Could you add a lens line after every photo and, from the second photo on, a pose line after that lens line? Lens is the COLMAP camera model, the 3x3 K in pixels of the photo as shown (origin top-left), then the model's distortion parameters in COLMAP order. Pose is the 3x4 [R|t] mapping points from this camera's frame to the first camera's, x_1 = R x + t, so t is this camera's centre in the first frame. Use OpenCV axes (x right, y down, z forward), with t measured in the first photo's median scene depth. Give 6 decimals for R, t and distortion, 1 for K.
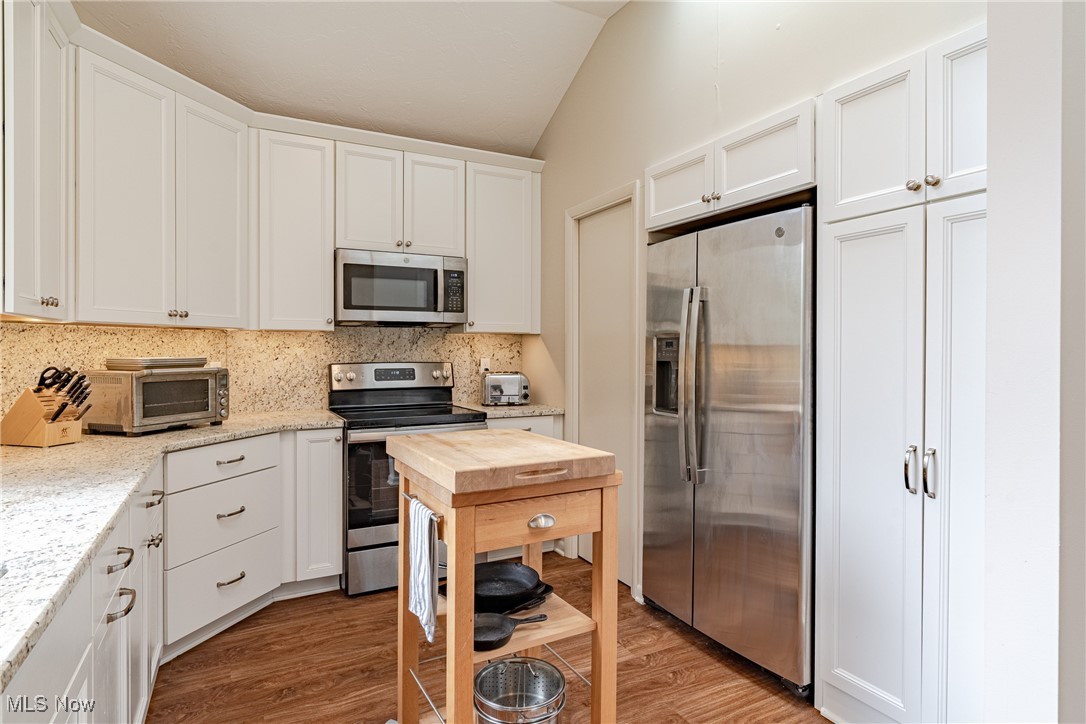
lens RADIAL K [[586.1, 0, 545.6], [0, 586.1, 357.5], [0, 0, 1]] dist [-0.003375, -0.000272]
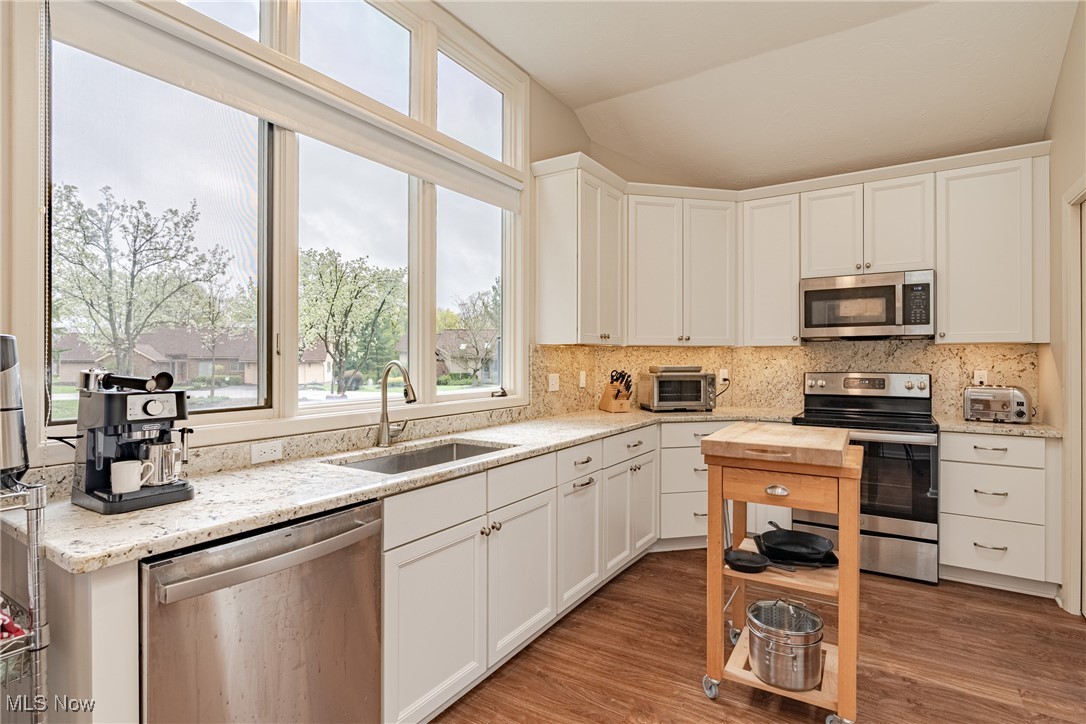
lens RADIAL K [[542.9, 0, 539.2], [0, 542.9, 360.8], [0, 0, 1]] dist [-0.011482, 0.000587]
pose [[0.471059, 0.000560, -0.882102, 0.385629], [-0.012169, 0.999909, -0.005863, -0.000294], [0.882018, 0.013497, 0.471023, -0.026720]]
